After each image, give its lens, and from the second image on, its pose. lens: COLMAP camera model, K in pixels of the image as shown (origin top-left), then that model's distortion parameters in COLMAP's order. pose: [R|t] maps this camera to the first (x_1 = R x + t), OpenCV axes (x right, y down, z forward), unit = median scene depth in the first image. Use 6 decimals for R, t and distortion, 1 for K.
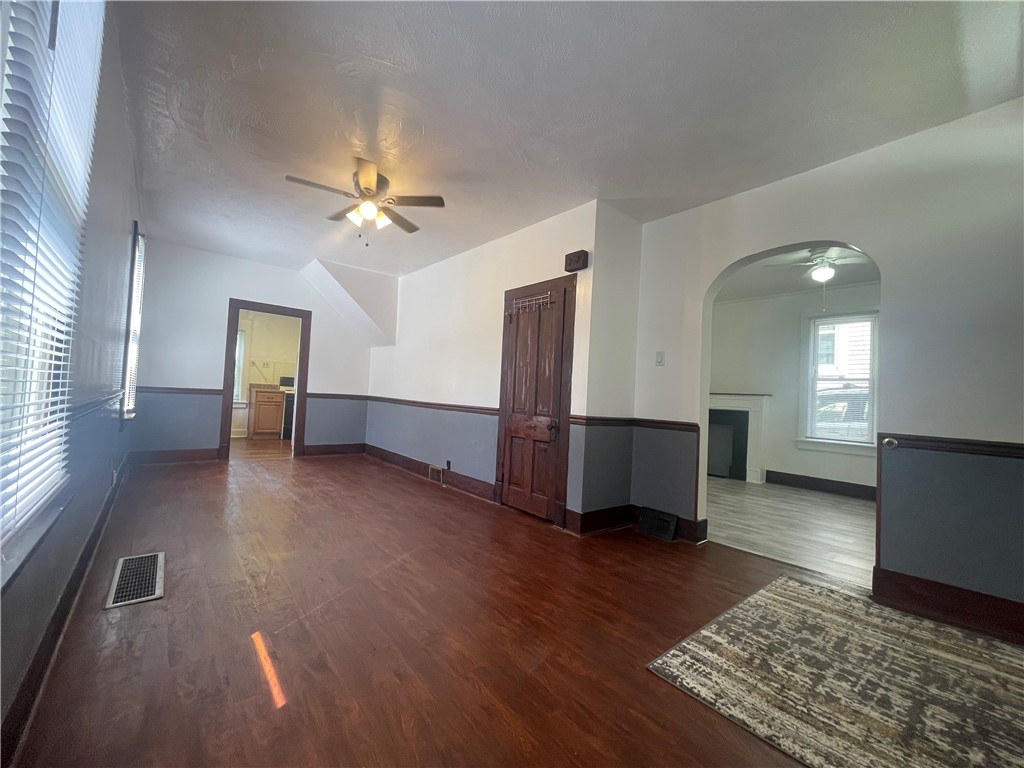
lens RADIAL K [[404.4, 0, 506.4], [0, 404.4, 385.2], [0, 0, 1]] dist [-0.000820, -0.000019]
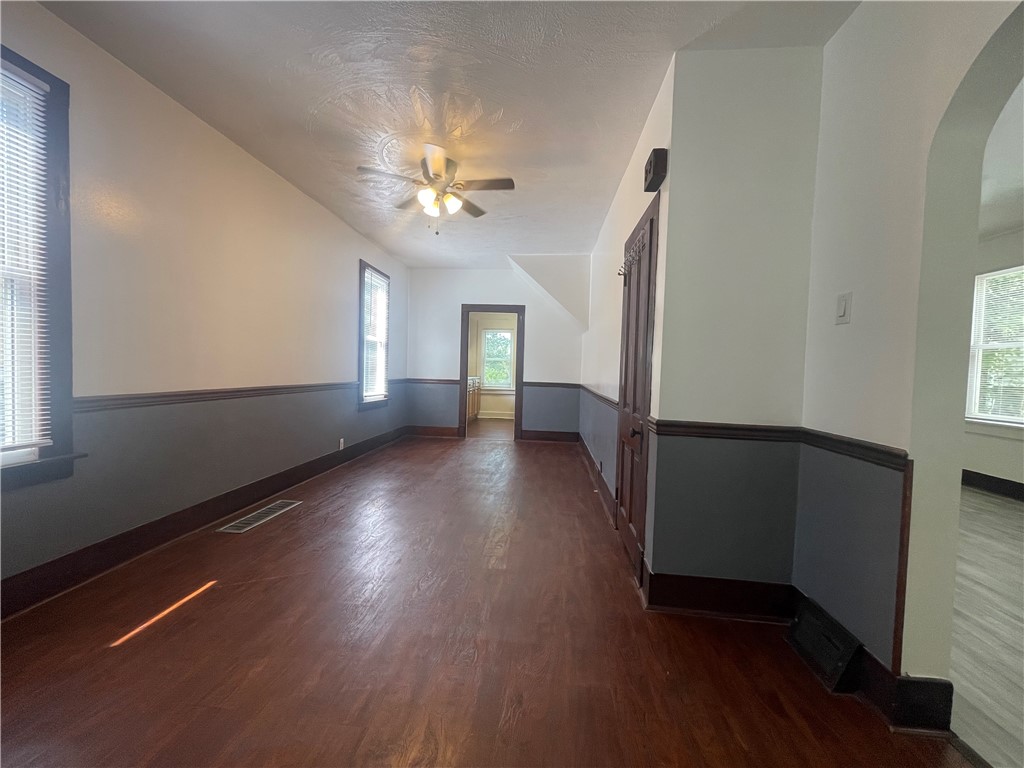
lens RADIAL K [[404.4, 0, 506.4], [0, 404.4, 385.2], [0, 0, 1]] dist [-0.000820, -0.000019]
pose [[0.715907, -0.001925, -0.698193, 0.413221], [0.024455, 0.999452, 0.022319, 0.004755], [0.697767, -0.033052, 0.715562, 0.357235]]
